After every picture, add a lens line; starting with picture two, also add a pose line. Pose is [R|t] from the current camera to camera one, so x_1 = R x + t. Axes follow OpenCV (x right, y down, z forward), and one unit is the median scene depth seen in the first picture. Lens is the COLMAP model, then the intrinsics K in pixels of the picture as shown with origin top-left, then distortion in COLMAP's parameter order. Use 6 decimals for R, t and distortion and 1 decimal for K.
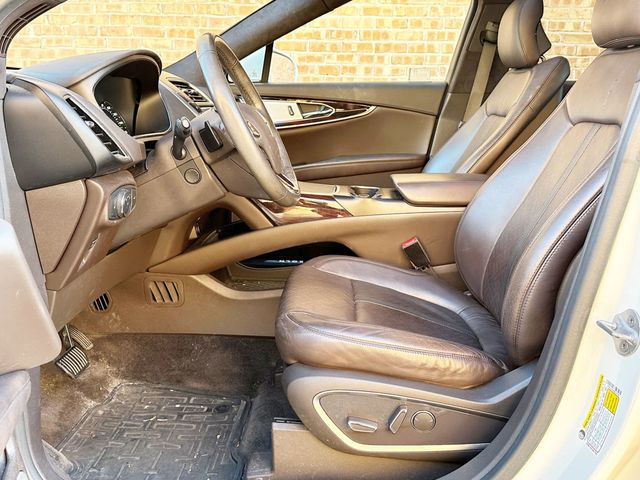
lens RADIAL K [[571.7, 0, 320.0], [0, 571.7, 240.0], [0, 0, 1]] dist [0.130284, -0.245526]
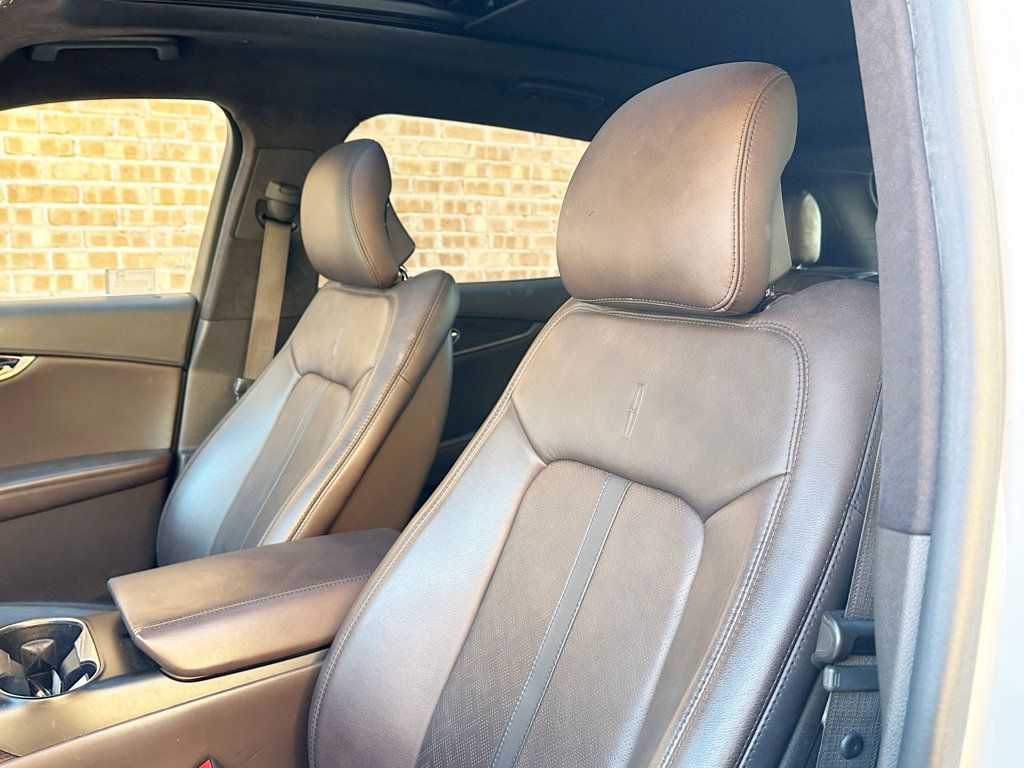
lens RADIAL K [[914.7, 0, 512.0], [0, 914.7, 384.0], [0, 0, 1]] dist [0.130284, -0.245526]
pose [[0.836103, -0.103062, 0.538804, 0.019740], [0.147952, 0.988162, -0.040574, -0.131209], [-0.528244, 0.113641, 0.841453, 0.229559]]
